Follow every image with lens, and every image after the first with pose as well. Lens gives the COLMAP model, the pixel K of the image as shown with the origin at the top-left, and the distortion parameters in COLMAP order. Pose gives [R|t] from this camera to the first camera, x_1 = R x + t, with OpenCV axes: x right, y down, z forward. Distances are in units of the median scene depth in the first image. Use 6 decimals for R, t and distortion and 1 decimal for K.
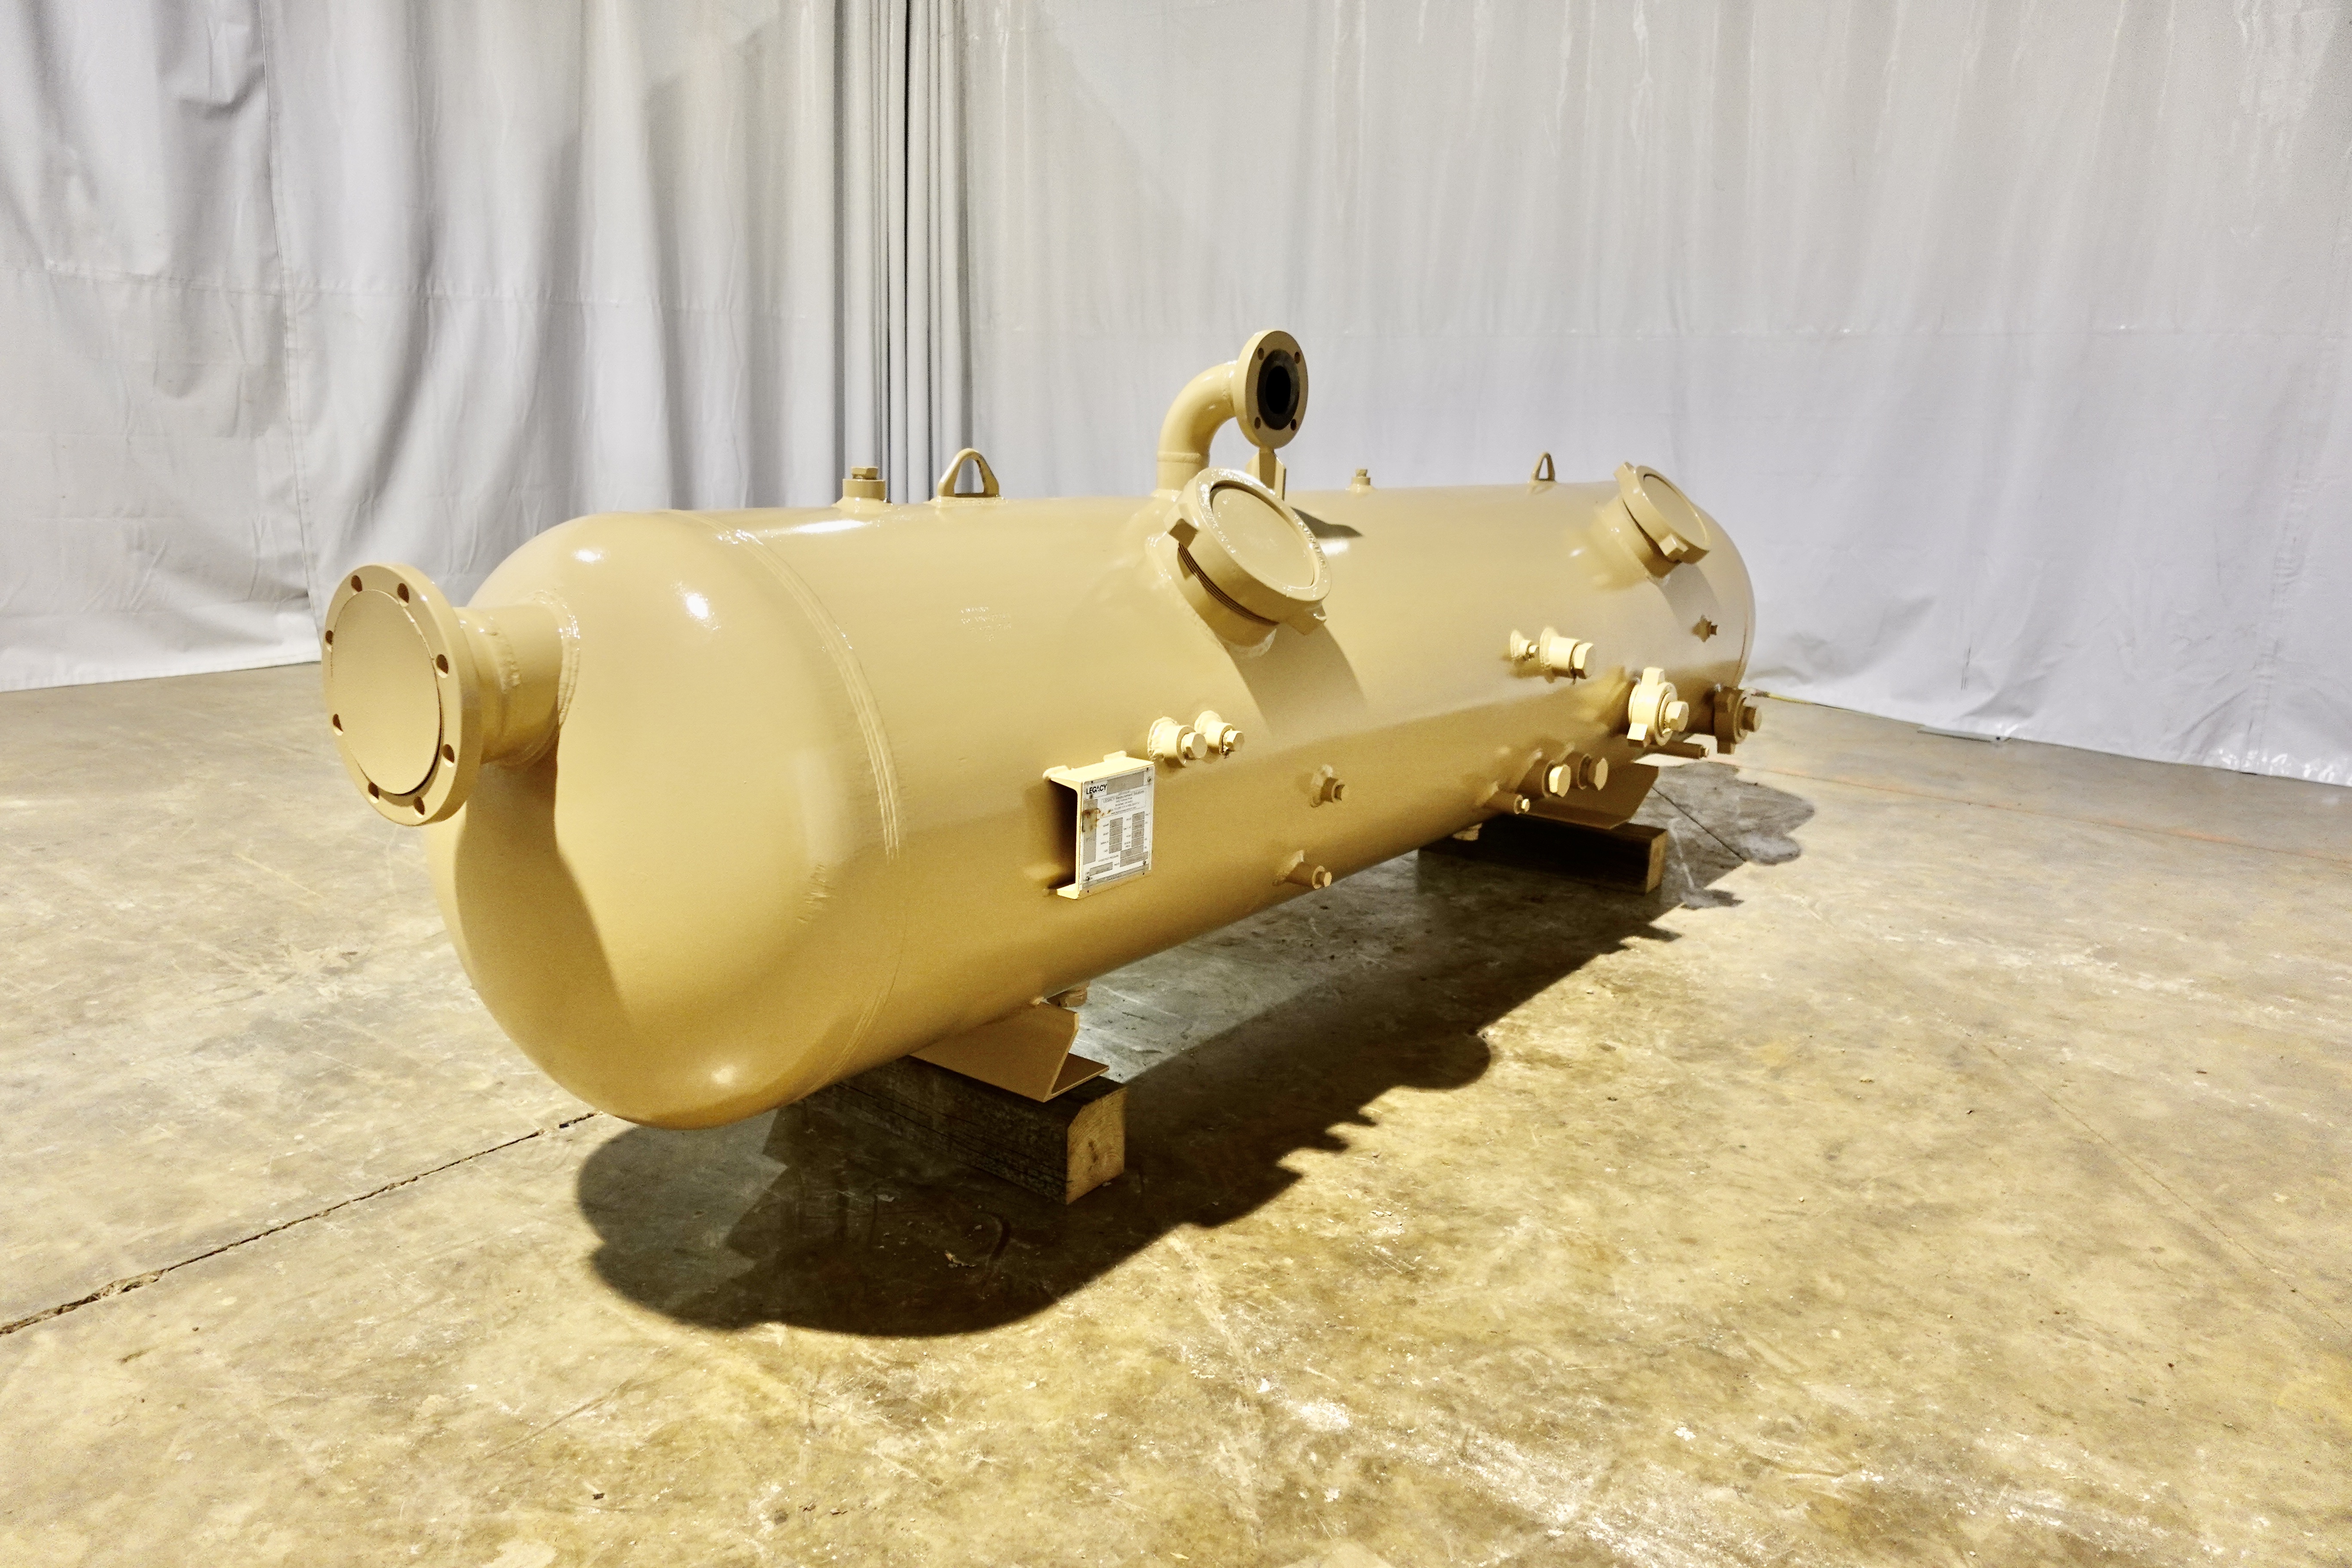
lens RADIAL K [[1643.3, 0, 1185.3], [0, 1643.3, 796.6], [0, 0, 1]] dist [-0.000428, -0.000891]
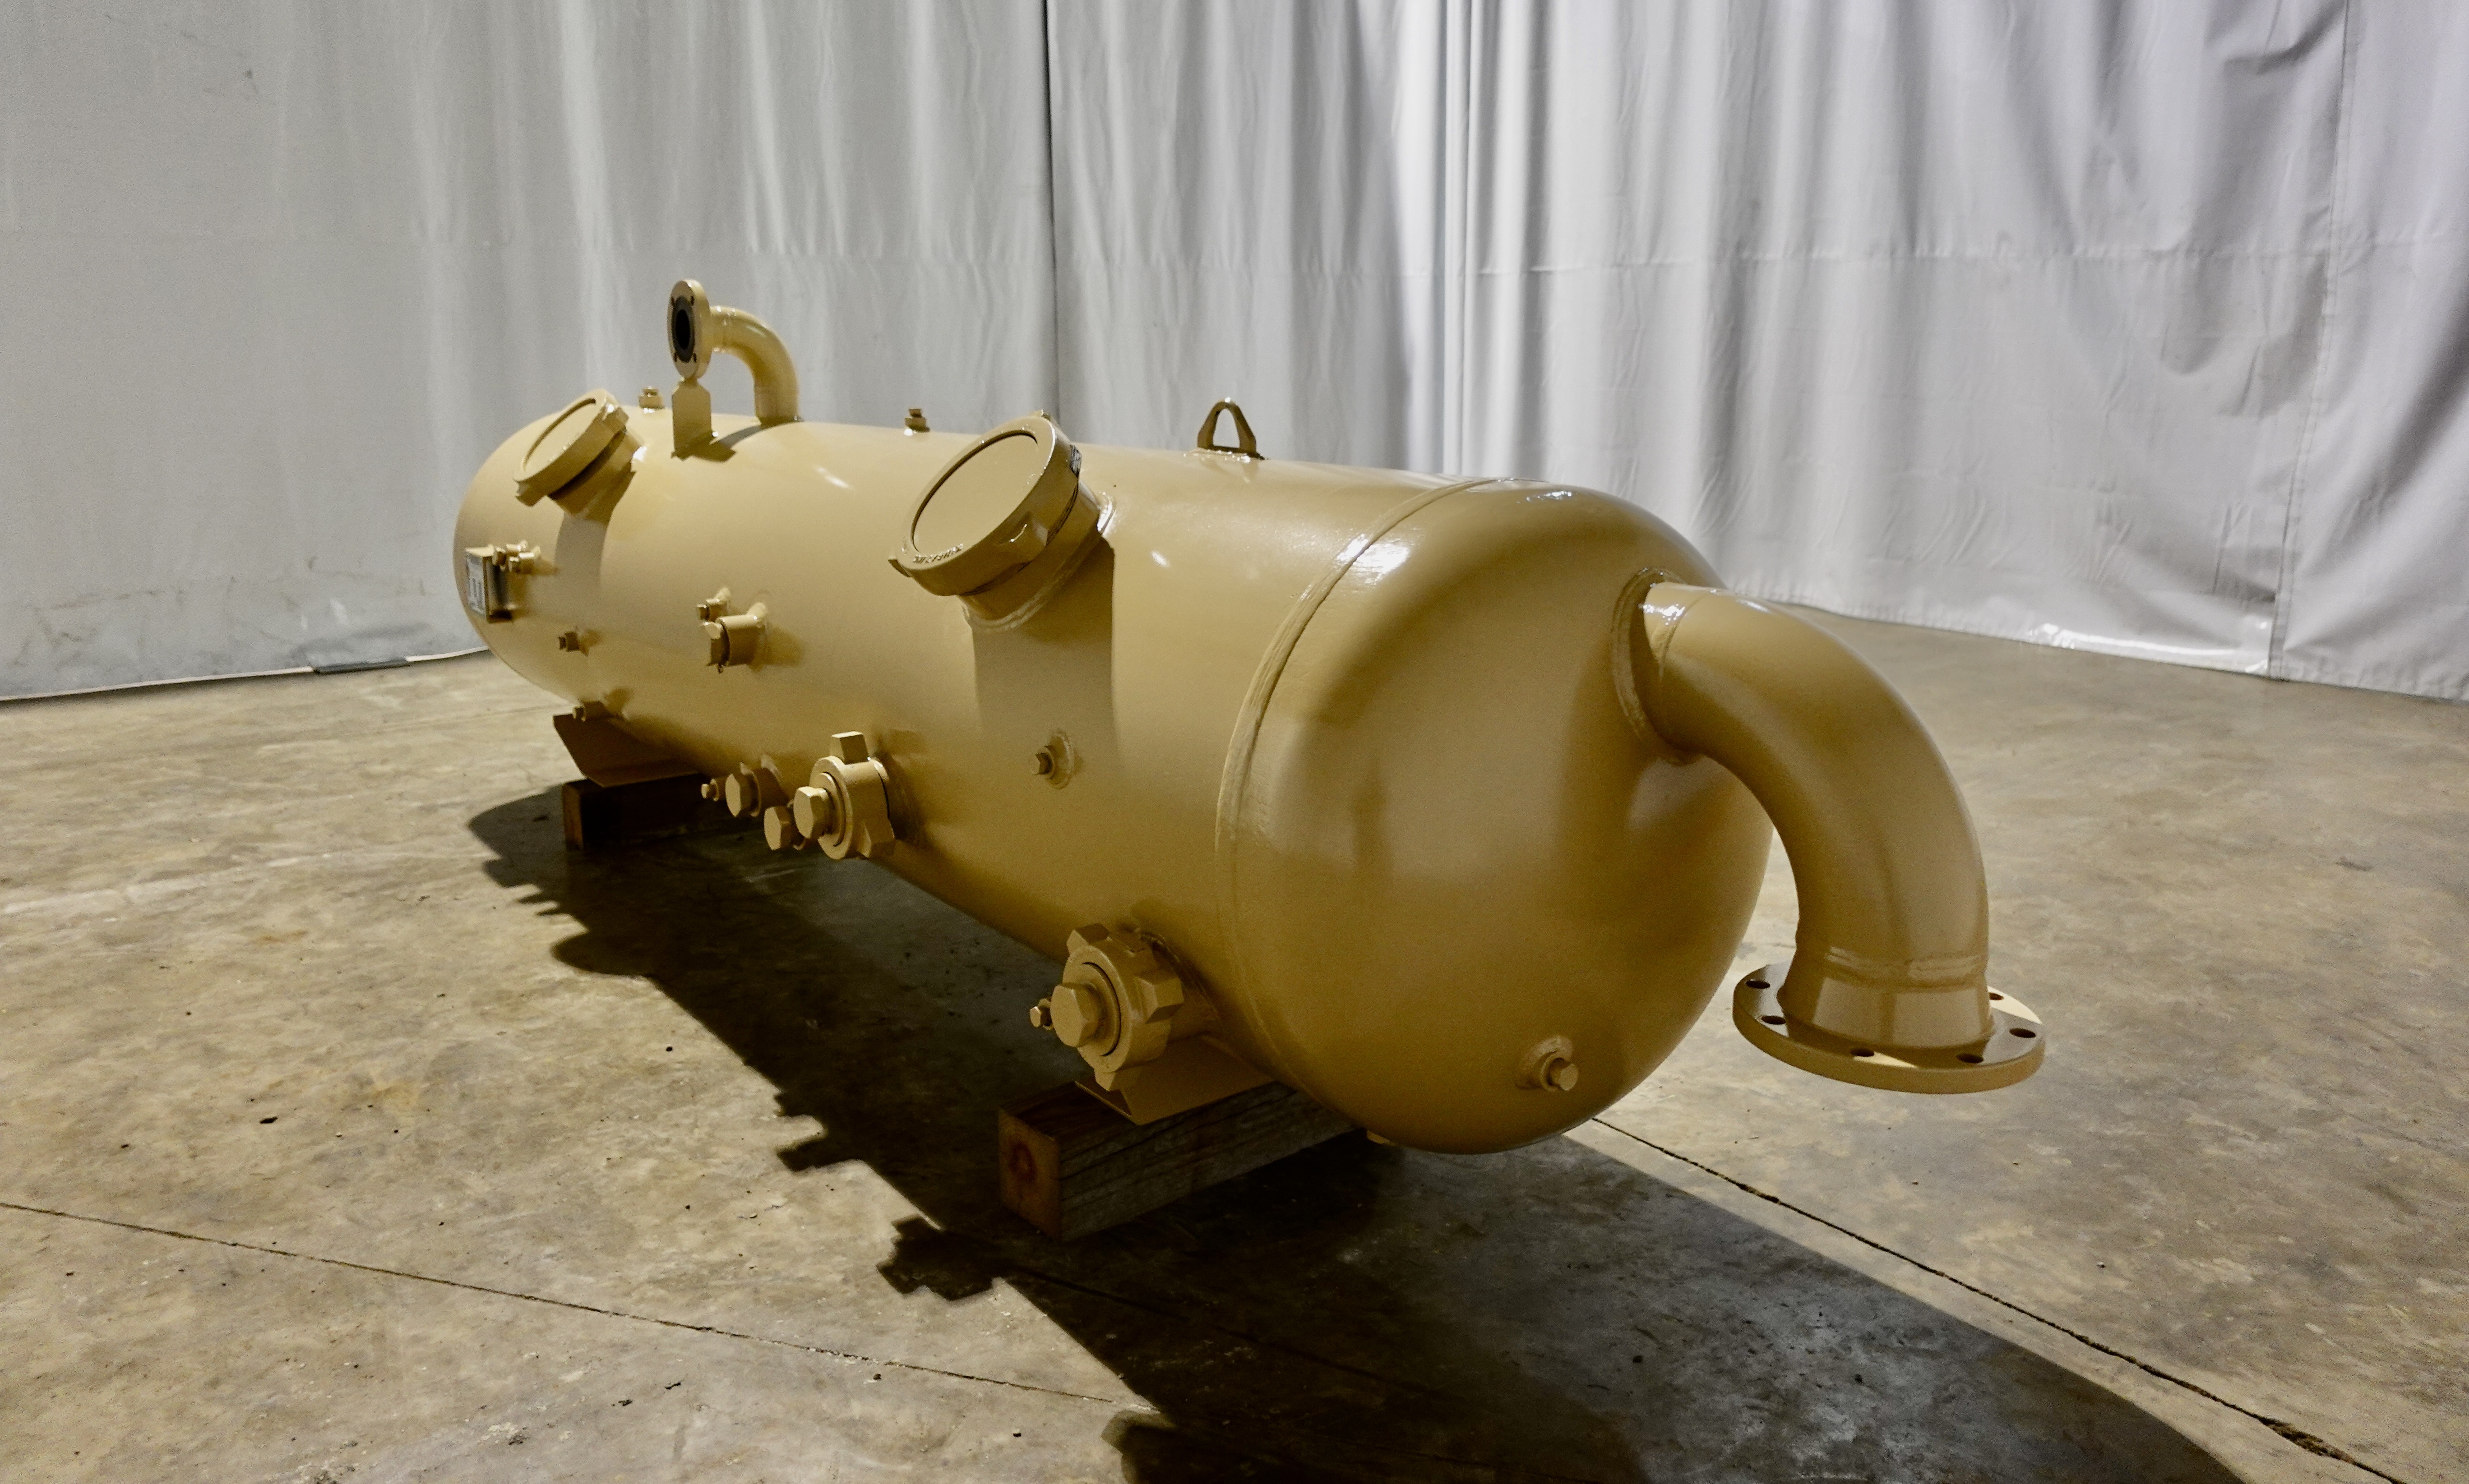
lens RADIAL K [[1726.5, 0, 1238.6], [0, 1726.5, 666.2], [0, 0, 1]] dist [0.003183, 0.002157]
pose [[-0.290379, 0.140878, -0.946485, 0.527445], [-0.231419, 0.949404, 0.212312, -0.169823], [0.928507, 0.280686, -0.243085, 0.792701]]
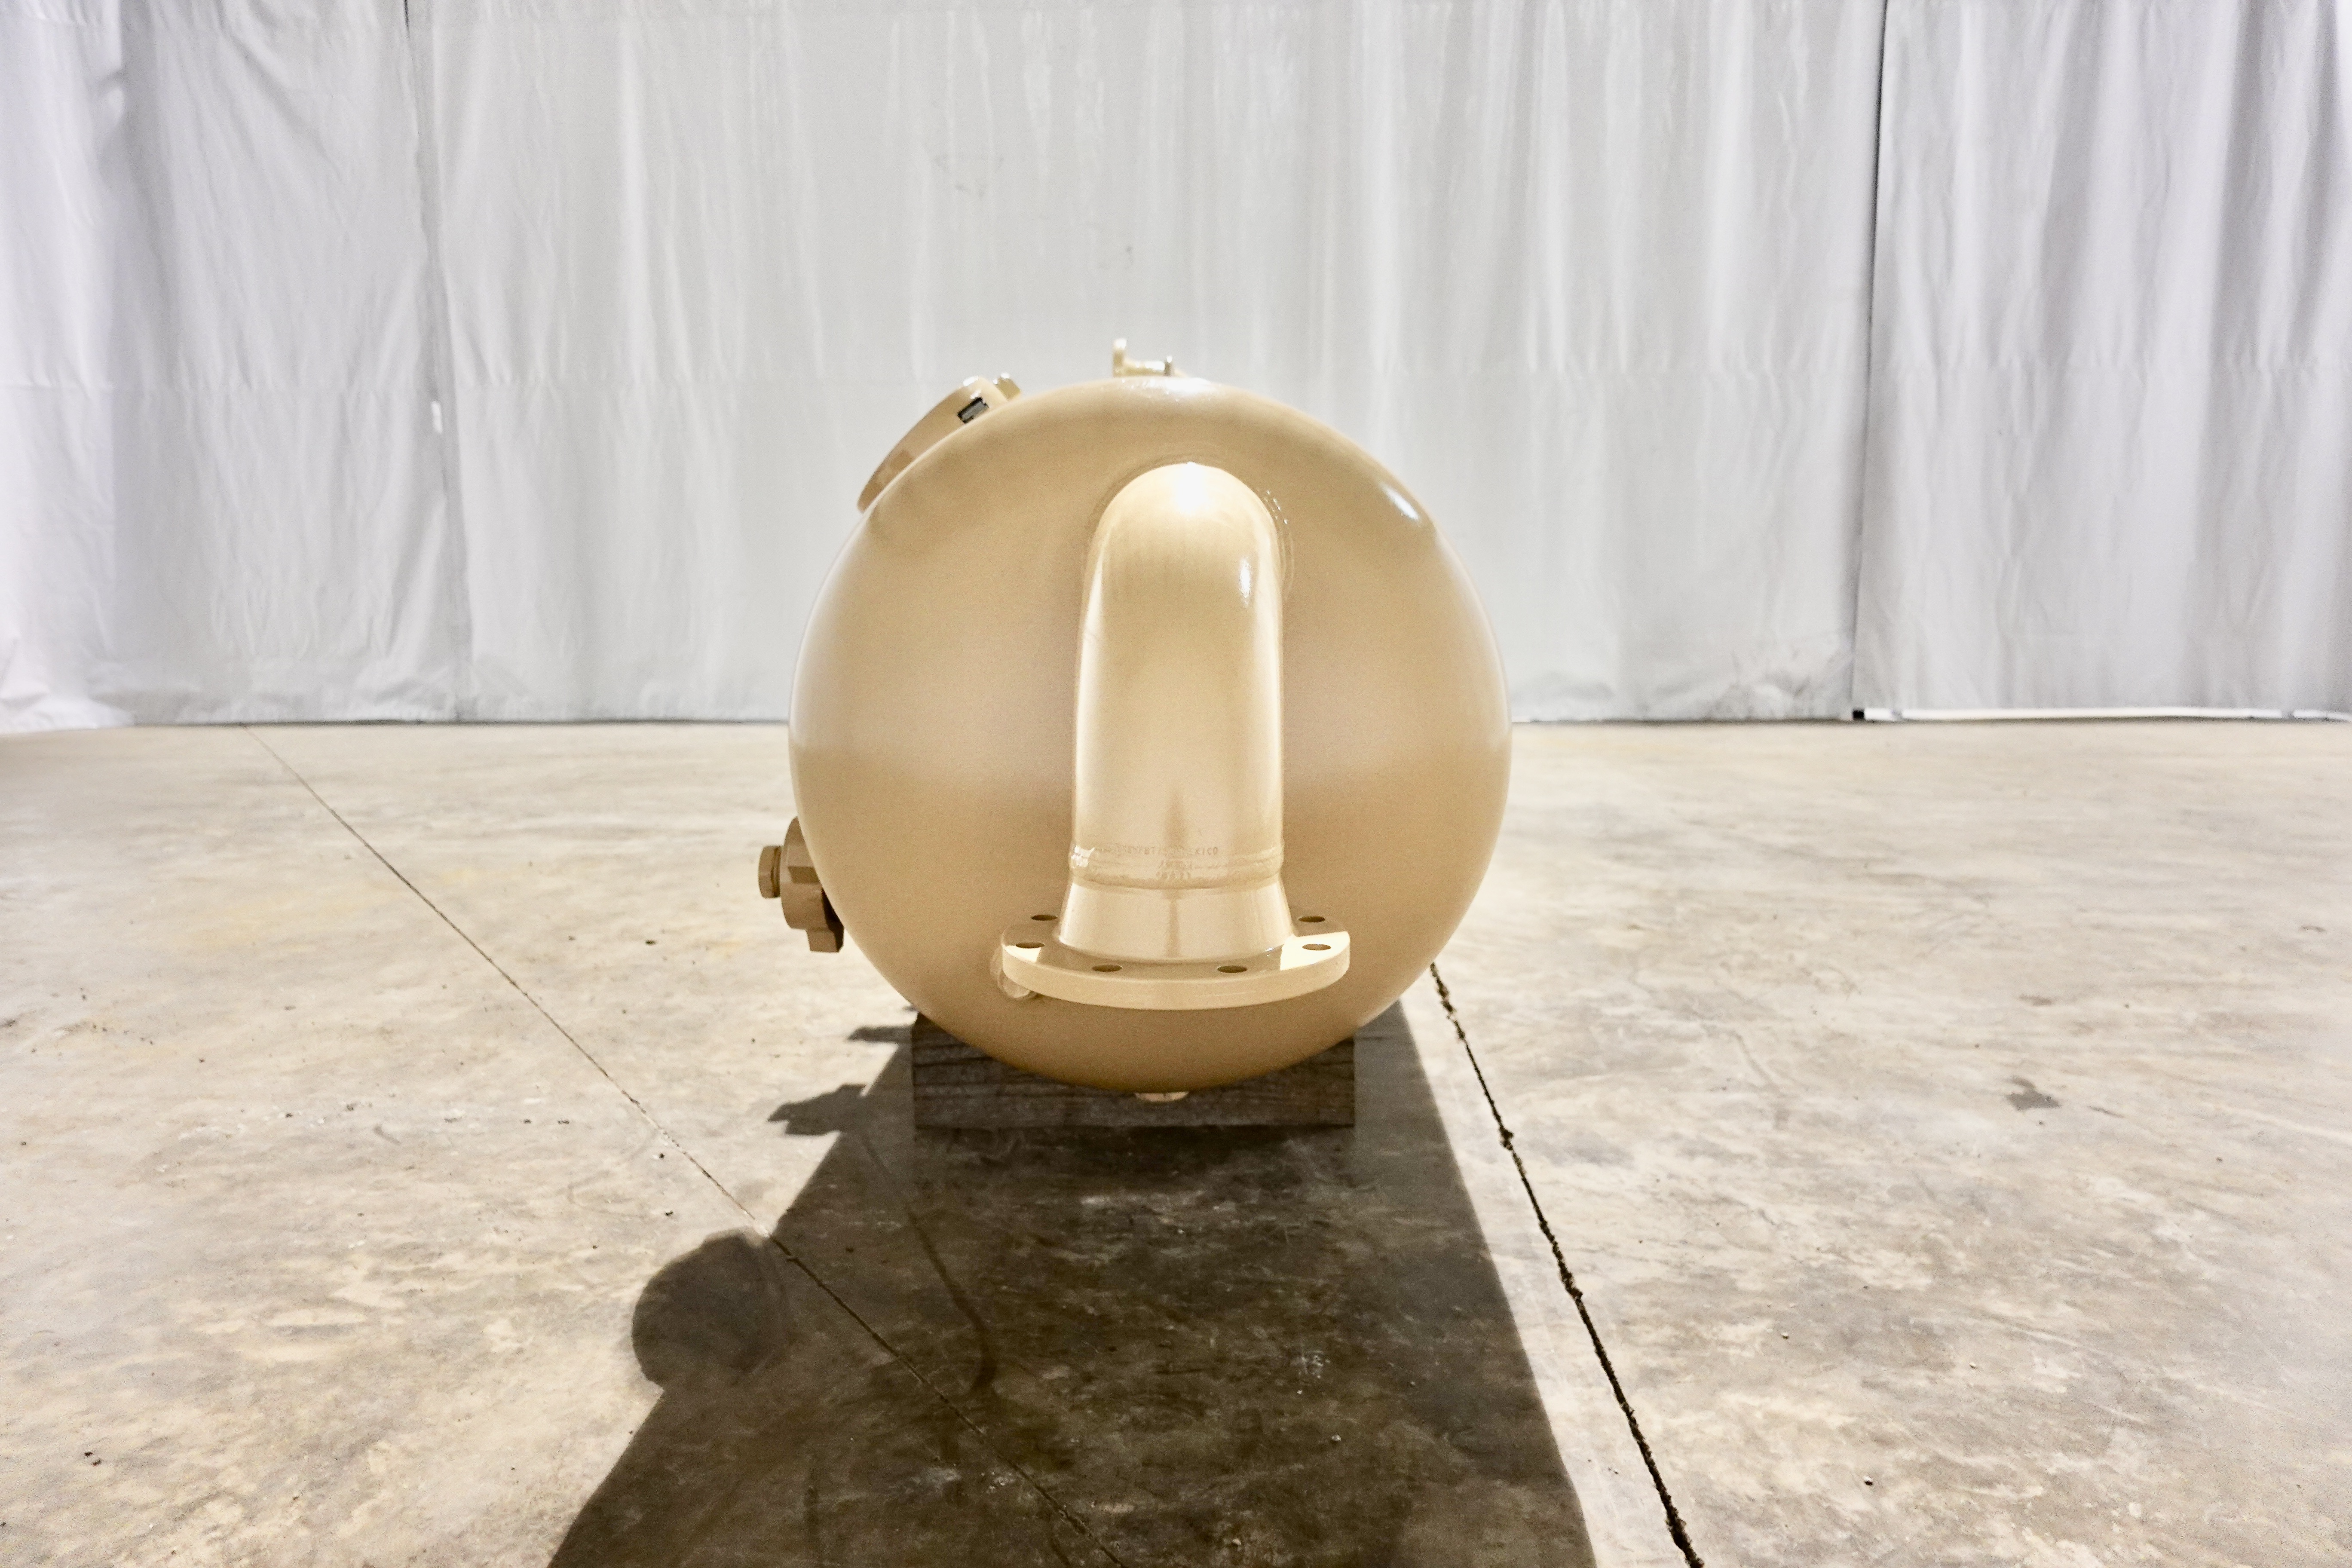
lens RADIAL K [[1643.3, 0, 1175.1], [0, 1643.3, 769.1], [0, 0, 1]] dist [-0.000428, -0.000891]
pose [[-0.837324, 0.047376, -0.544650, 0.359812], [-0.150073, 0.938051, 0.312313, -0.173791], [0.525706, 0.343244, -0.778343, 1.008191]]
